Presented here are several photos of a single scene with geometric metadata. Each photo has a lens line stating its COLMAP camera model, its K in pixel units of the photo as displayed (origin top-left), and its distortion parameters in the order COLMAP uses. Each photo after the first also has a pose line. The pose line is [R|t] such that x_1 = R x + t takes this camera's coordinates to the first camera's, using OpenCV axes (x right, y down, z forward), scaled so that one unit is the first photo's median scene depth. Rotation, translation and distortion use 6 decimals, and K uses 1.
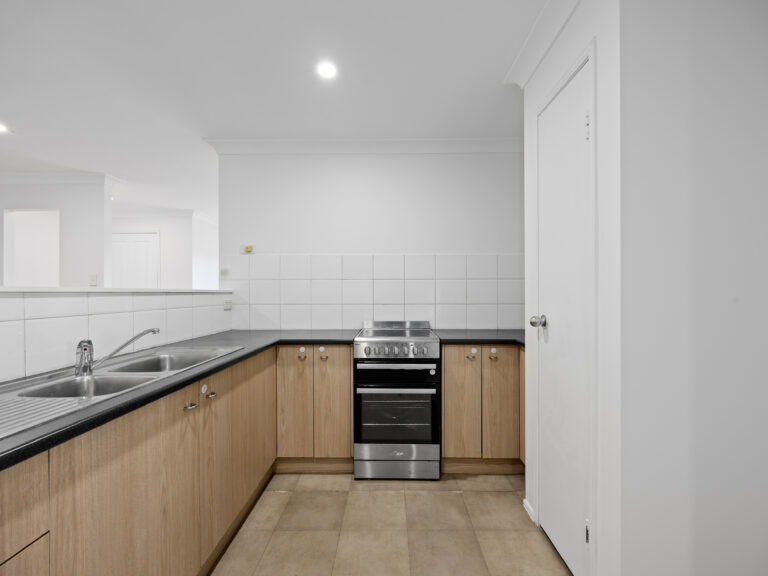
lens RADIAL K [[341.4, 0, 382.5], [0, 341.4, 290.7], [0, 0, 1]] dist [-0.002781, -0.000559]
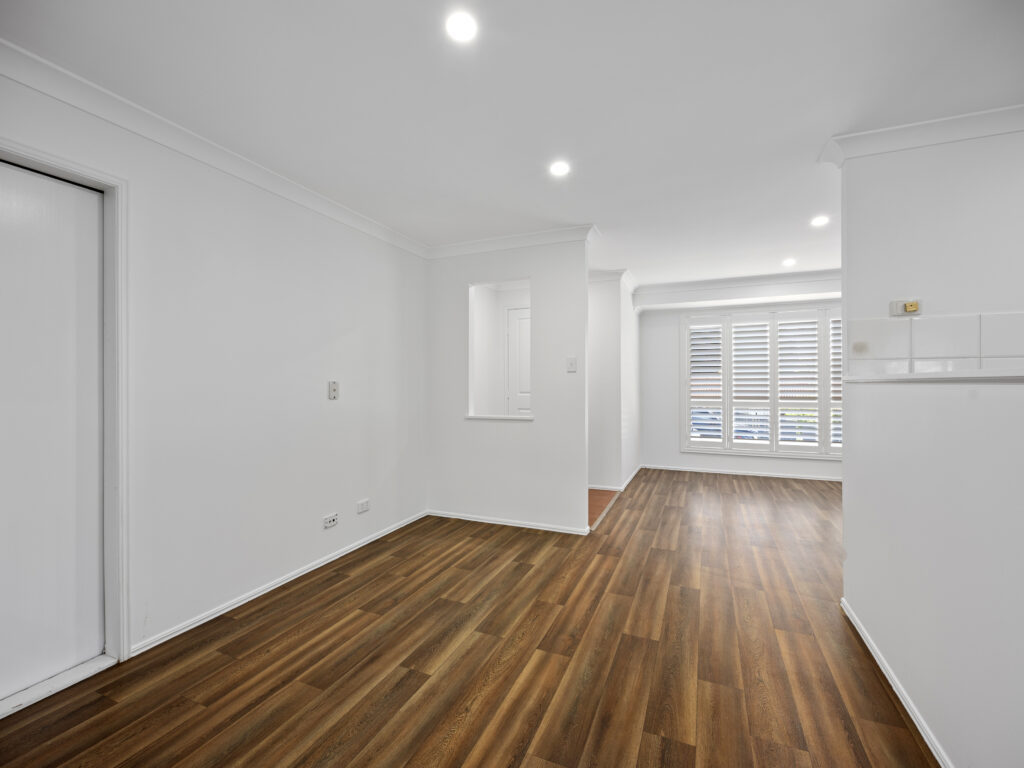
lens RADIAL K [[455.2, 0, 510.0], [0, 455.2, 387.6], [0, 0, 1]] dist [-0.002781, -0.000559]
pose [[0.912745, 0.004051, -0.408510, -0.829996], [0.001777, 0.999902, 0.013886, 0.007323], [0.408526, -0.013401, 0.912648, -0.015270]]
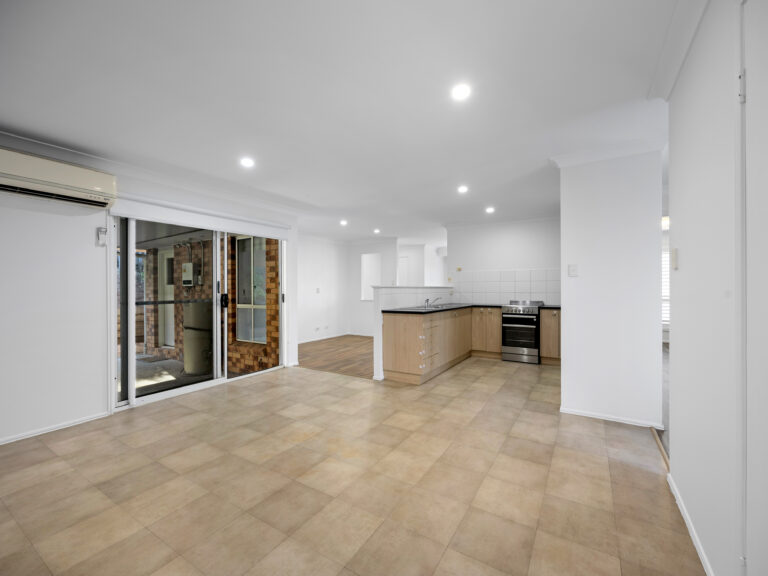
lens RADIAL K [[341.4, 0, 382.5], [0, 341.4, 290.7], [0, 0, 1]] dist [-0.002781, -0.000559]
pose [[0.864499, 0.005166, -0.502608, 0.420948], [0.000331, 0.999941, 0.010847, 0.001712], [0.502634, -0.009543, 0.864446, -1.643414]]
